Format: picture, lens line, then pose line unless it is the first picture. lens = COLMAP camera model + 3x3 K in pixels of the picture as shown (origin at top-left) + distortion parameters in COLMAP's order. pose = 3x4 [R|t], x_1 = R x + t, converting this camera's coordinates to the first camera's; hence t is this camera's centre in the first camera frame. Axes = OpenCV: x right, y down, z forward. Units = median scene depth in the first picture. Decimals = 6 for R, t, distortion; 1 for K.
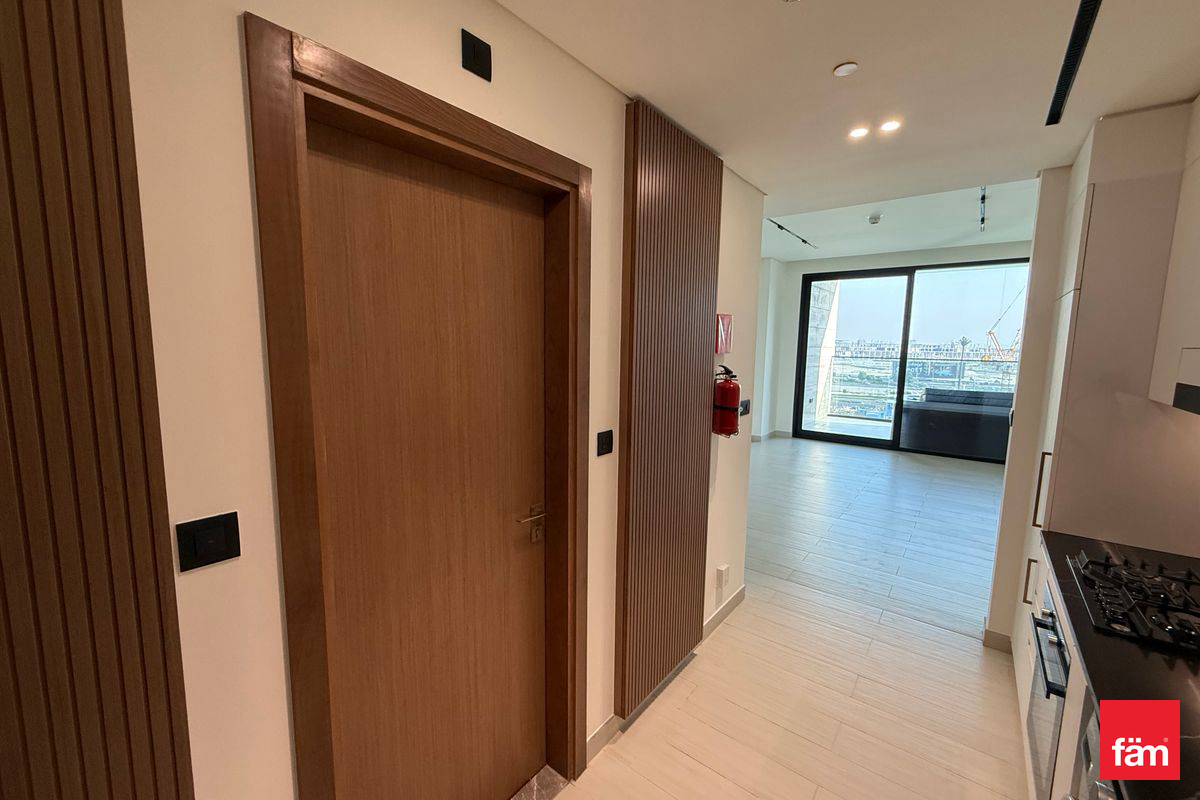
lens RADIAL K [[478.9, 0, 595.4], [0, 478.9, 401.6], [0, 0, 1]] dist [-0.001059, -0.000020]
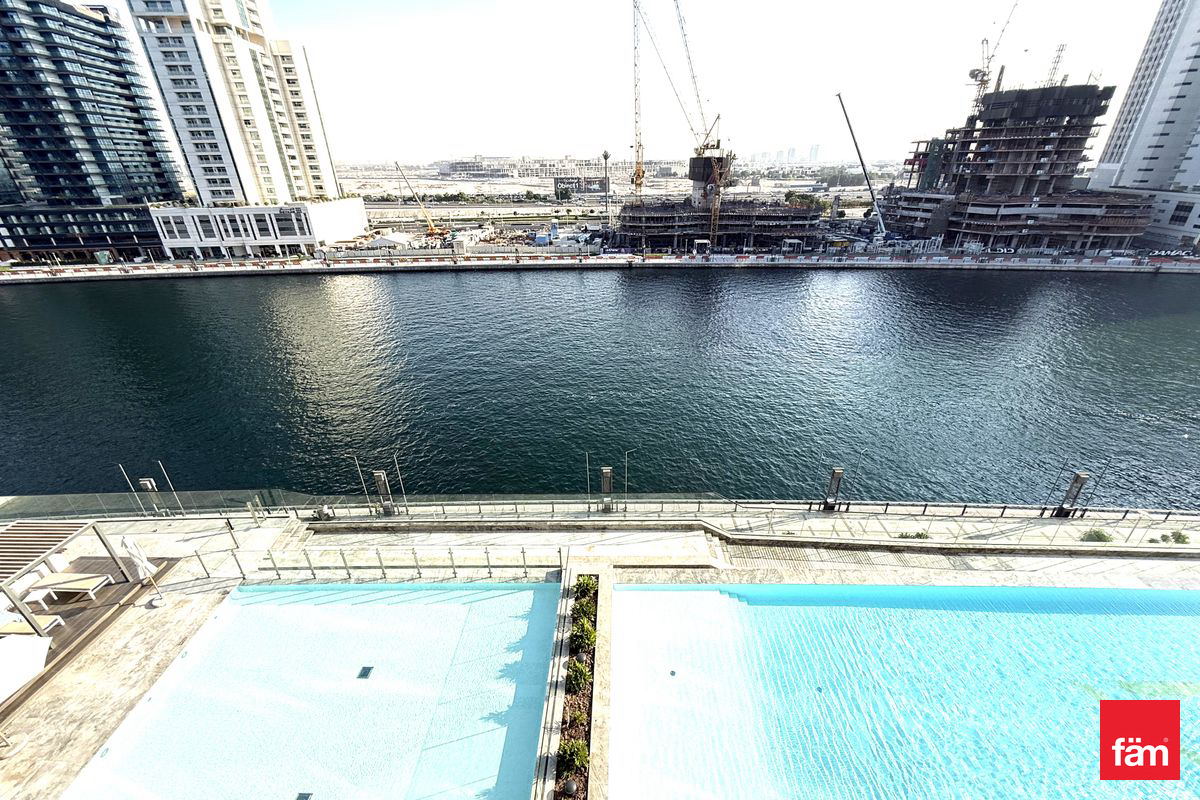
lens RADIAL K [[478.9, 0, 603.4], [0, 478.9, 397.4], [0, 0, 1]] dist [-0.001059, -0.000020]
pose [[0.798505, -0.287017, 0.529161, 1.078170], [0.097237, 0.928974, 0.357145, -0.136051], [-0.594084, -0.233727, 0.769699, 1.266433]]
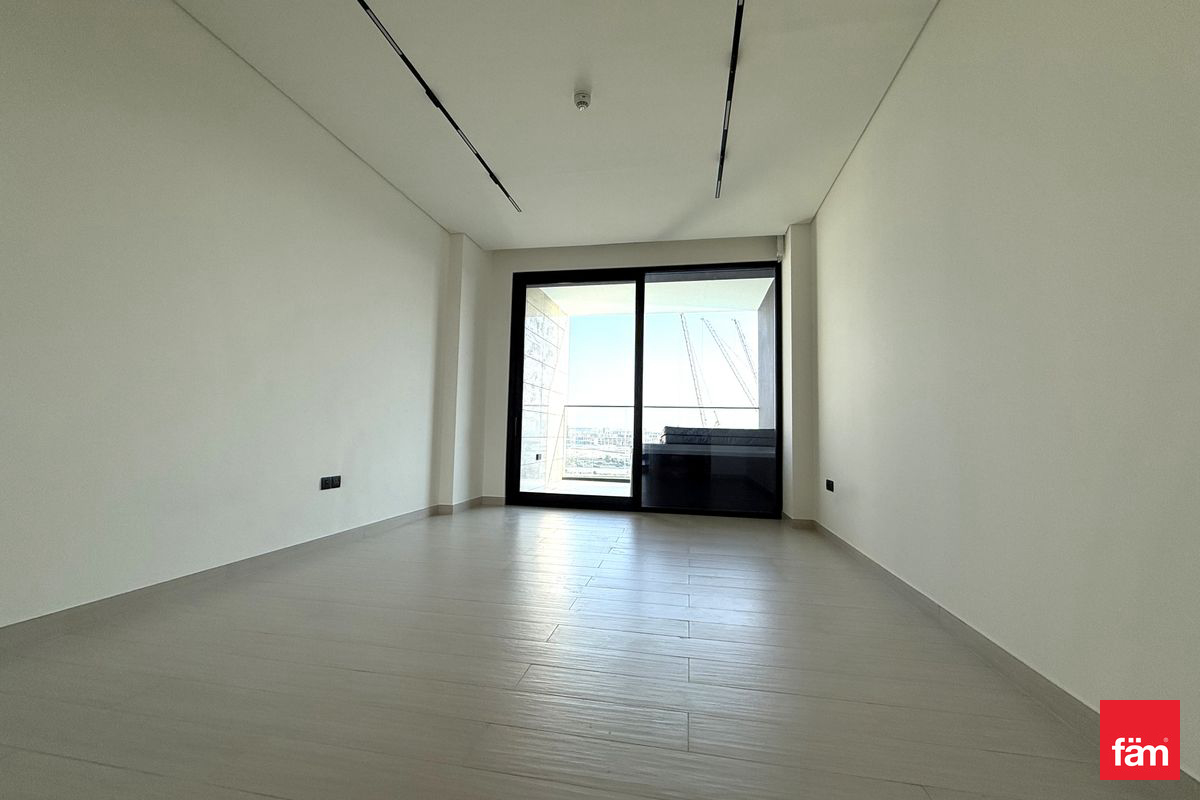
lens RADIAL K [[478.9, 0, 595.3], [0, 478.9, 401.3], [0, 0, 1]] dist [-0.001059, -0.000020]
pose [[0.886355, 0.038251, 0.461424, 0.284029], [0.045462, 0.984576, -0.168949, 0.068874], [-0.460770, 0.170726, 0.870944, 0.454315]]
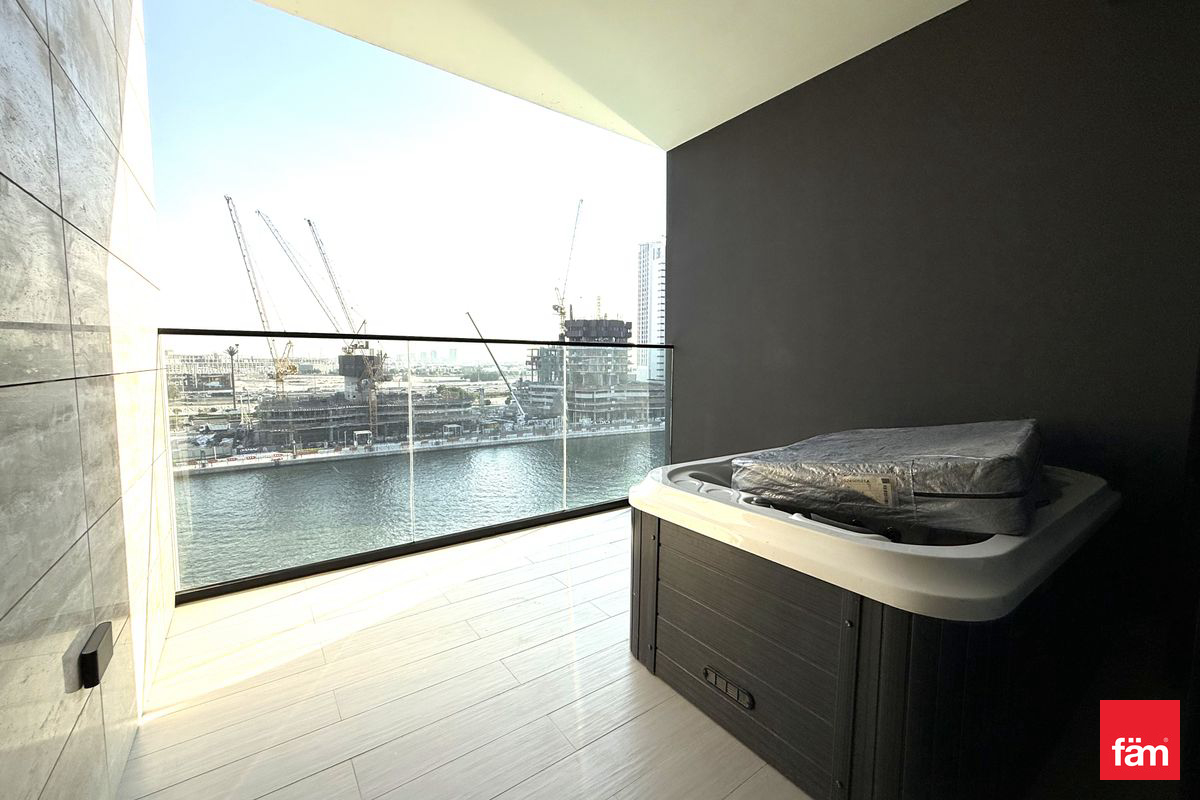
lens RADIAL K [[478.9, 0, 596.7], [0, 478.9, 401.3], [0, 0, 1]] dist [-0.001059, -0.000020]
pose [[0.258129, -0.092316, 0.961690, 0.491081], [0.114699, 0.991312, 0.064373, -0.075652], [-0.959278, 0.093688, 0.266475, 1.156052]]
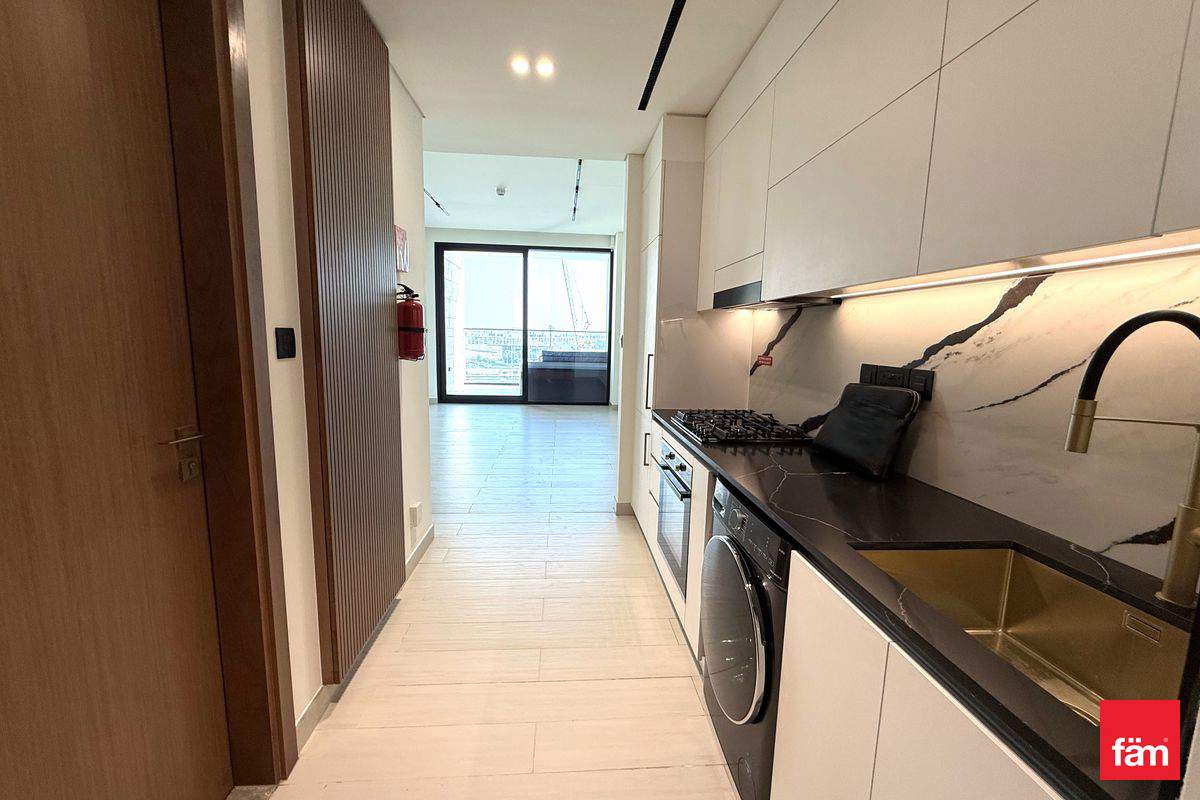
lens RADIAL K [[478.9, 0, 594.3], [0, 478.9, 400.3], [0, 0, 1]] dist [-0.001059, -0.000020]
pose [[0.735812, -0.086441, 0.671646, -0.041142], [0.068190, 0.996236, 0.053512, 0.050007], [-0.673744, 0.006424, 0.738937, 0.025459]]
